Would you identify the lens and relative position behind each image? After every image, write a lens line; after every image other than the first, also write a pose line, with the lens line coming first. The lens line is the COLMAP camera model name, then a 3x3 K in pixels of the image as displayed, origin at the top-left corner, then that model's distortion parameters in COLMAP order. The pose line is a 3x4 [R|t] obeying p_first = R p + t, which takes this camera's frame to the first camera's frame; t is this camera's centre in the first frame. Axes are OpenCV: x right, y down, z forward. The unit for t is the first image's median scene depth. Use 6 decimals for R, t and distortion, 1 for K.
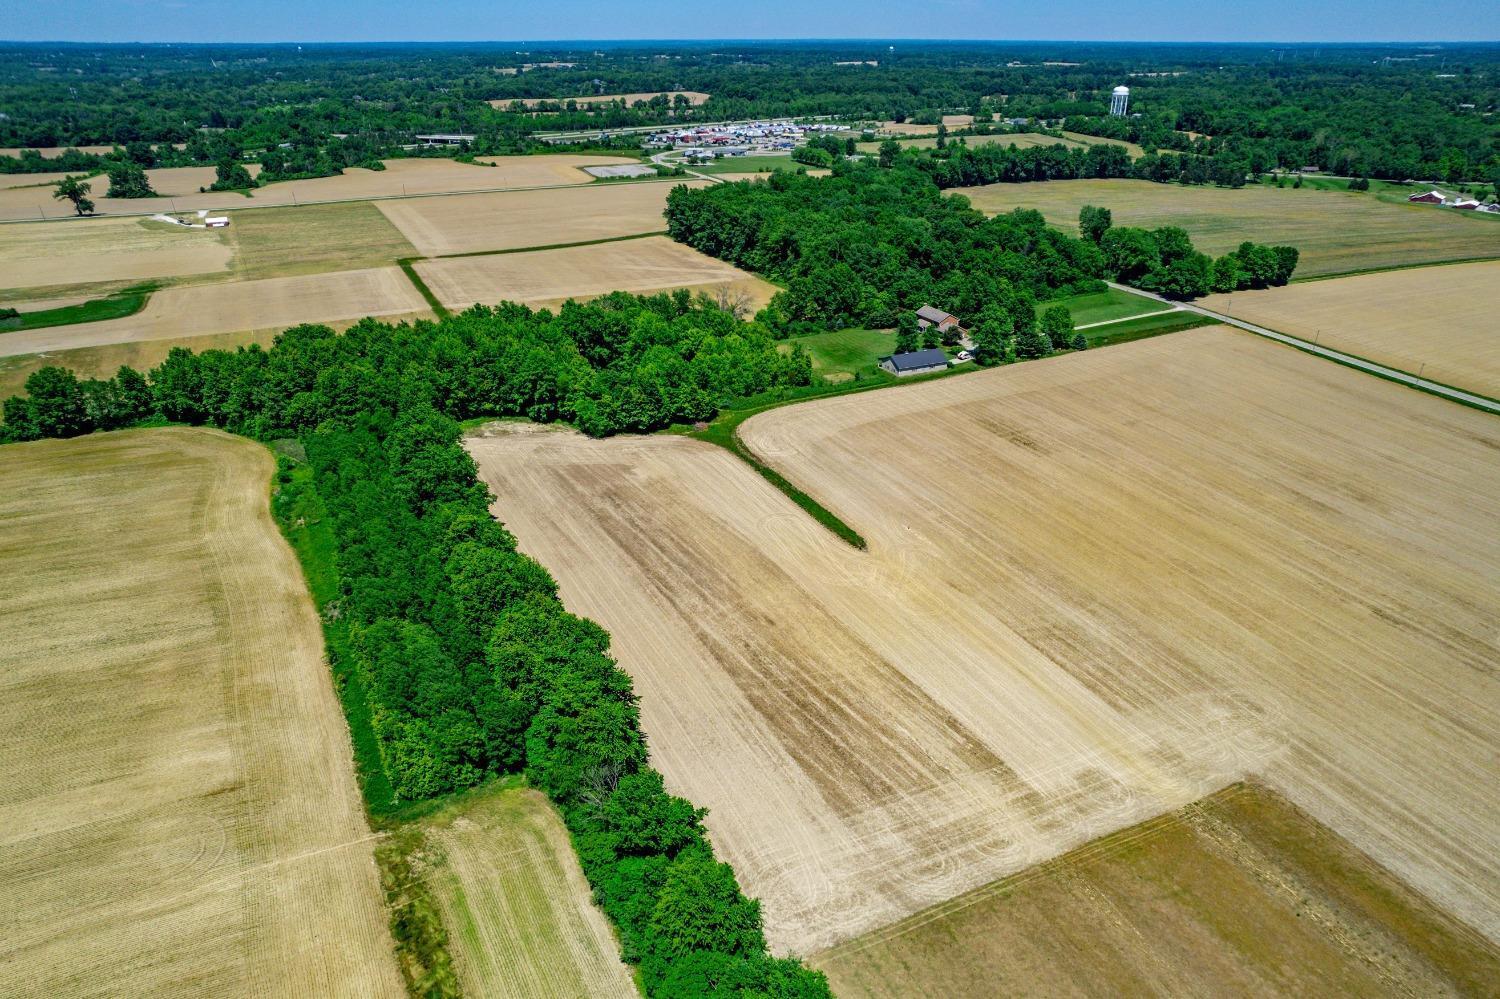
lens RADIAL K [[1040.4, 0, 749.6], [0, 1040.4, 516.0], [0, 0, 1]] dist [-0.072132, 0.060494]
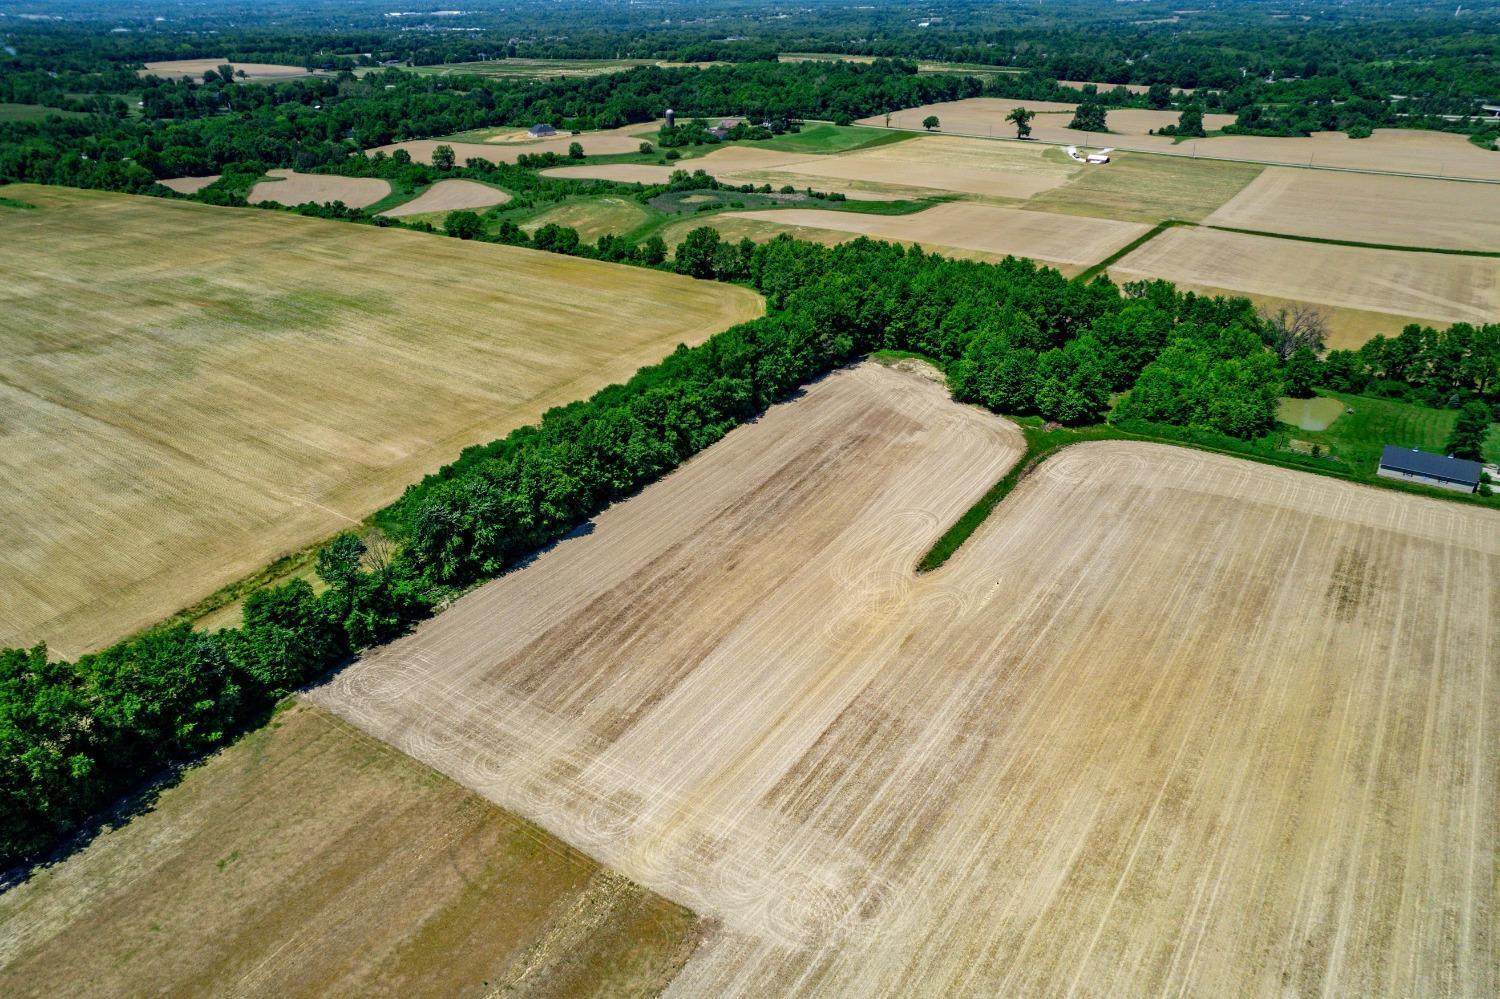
lens RADIAL K [[1040.4, 0, 756.4], [0, 1040.4, 524.7], [0, 0, 1]] dist [-0.072132, 0.060494]
pose [[0.513682, 0.400008, -0.759029, 0.531092], [-0.362637, 0.902987, 0.230455, -0.121576], [0.777577, 0.156871, 0.608905, 0.255505]]
